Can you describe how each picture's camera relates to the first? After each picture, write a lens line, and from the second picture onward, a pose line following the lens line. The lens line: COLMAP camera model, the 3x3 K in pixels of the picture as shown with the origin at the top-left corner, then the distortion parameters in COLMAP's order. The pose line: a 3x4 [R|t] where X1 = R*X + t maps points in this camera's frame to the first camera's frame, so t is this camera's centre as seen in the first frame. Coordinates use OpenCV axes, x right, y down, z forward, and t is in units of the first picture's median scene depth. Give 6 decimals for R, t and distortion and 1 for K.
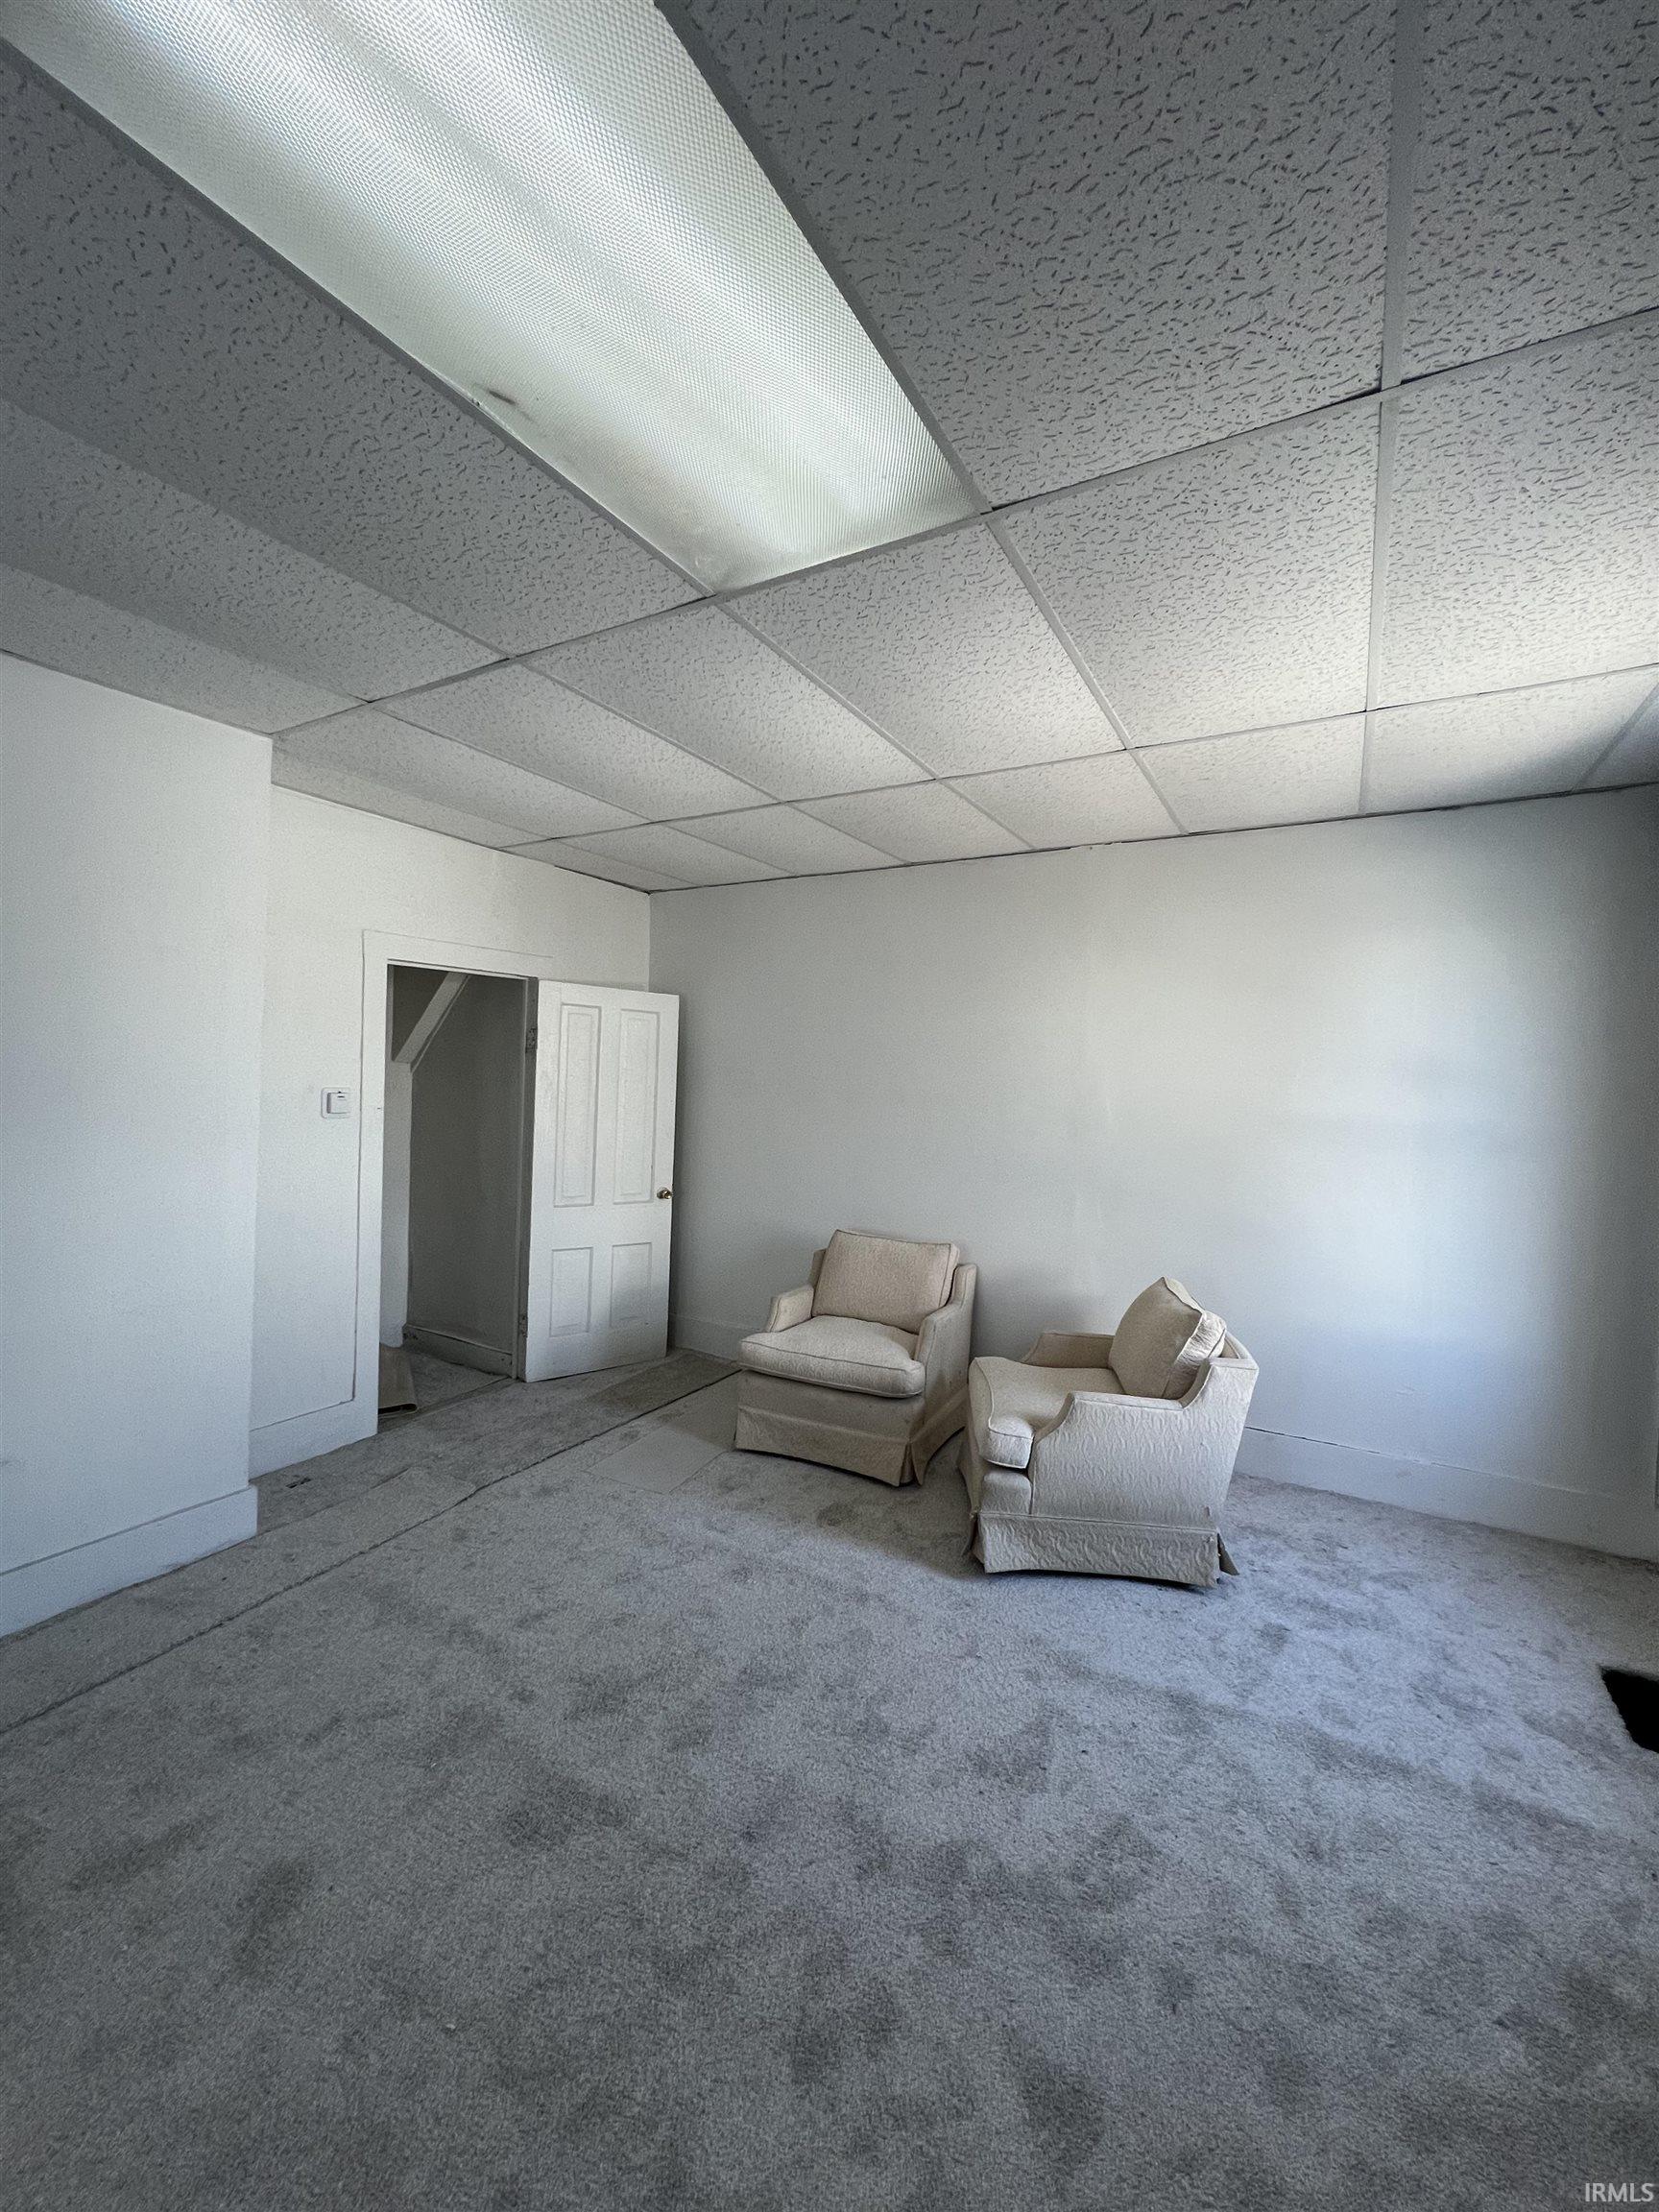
lens RADIAL K [[888.8, 0, 829.5], [0, 888.8, 1100.5], [0, 0, 1]] dist [0.000025, 0.000512]
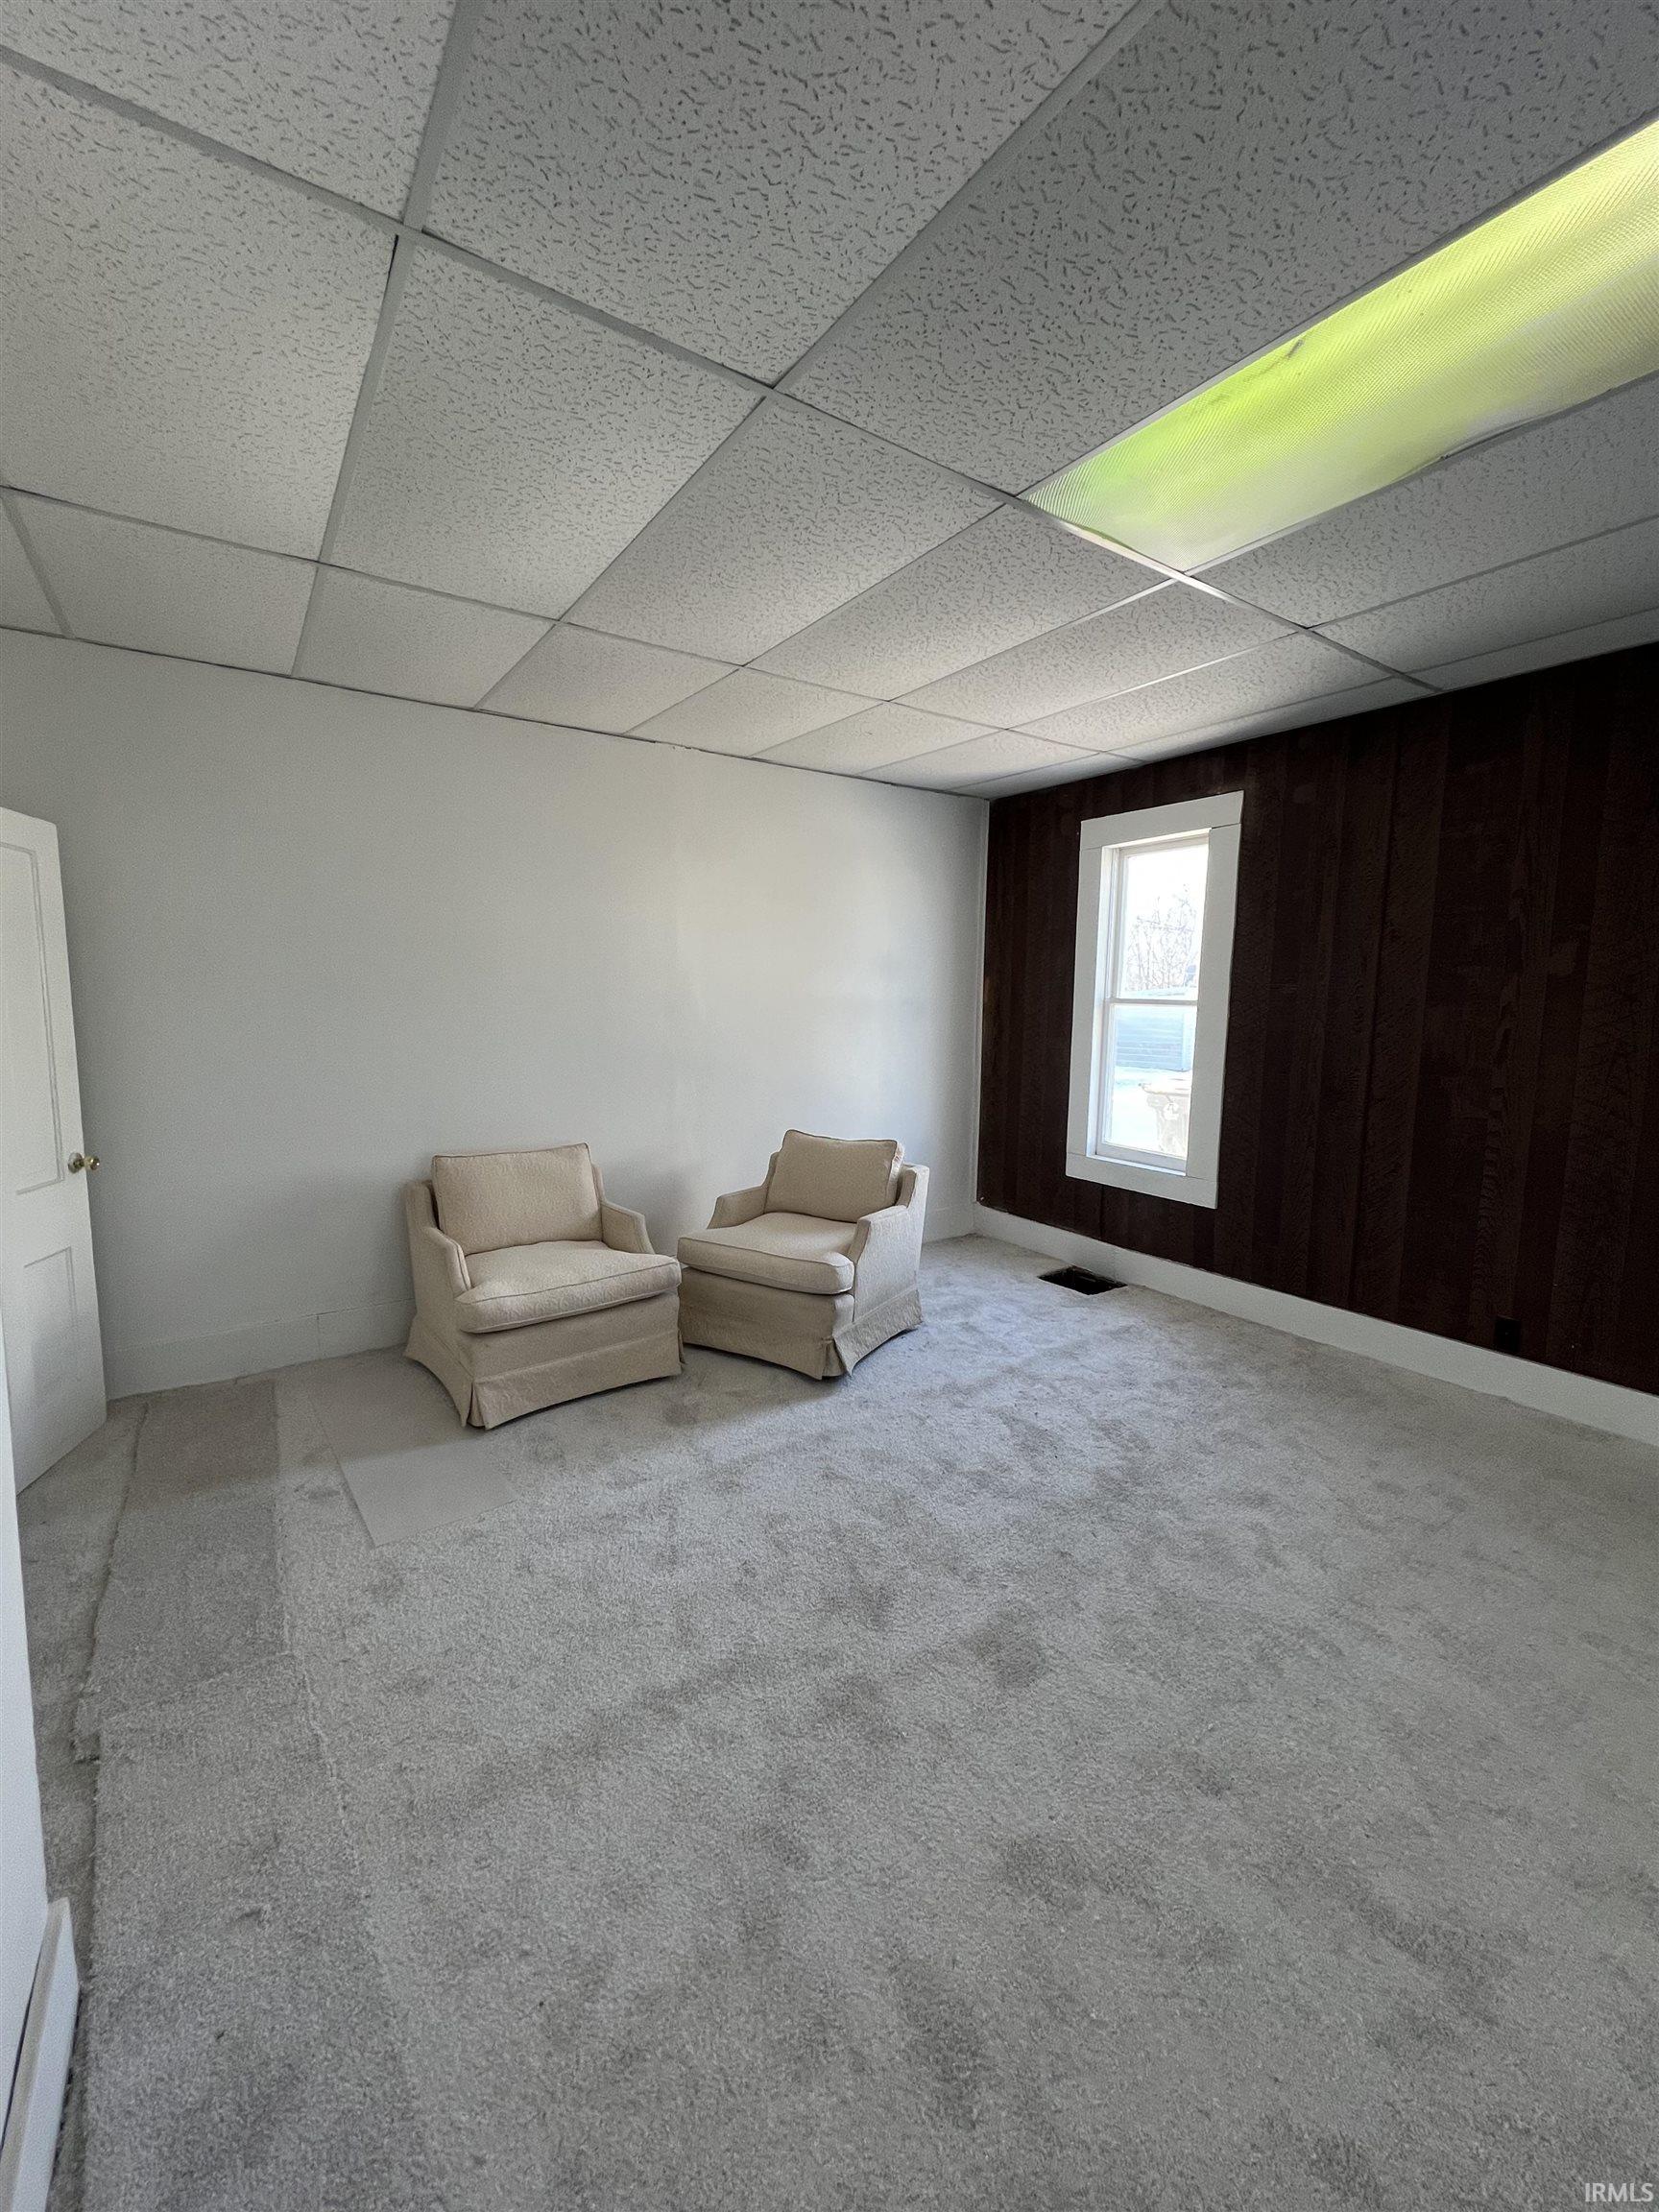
lens RADIAL K [[888.8, 0, 827.4], [0, 888.8, 1100.3], [0, 0, 1]] dist [0.000025, 0.000512]
pose [[0.440860, -0.133871, 0.887536, -0.947804], [0.019728, 0.990021, 0.139530, -0.021756], [-0.897359, -0.044004, 0.439102, 0.547215]]
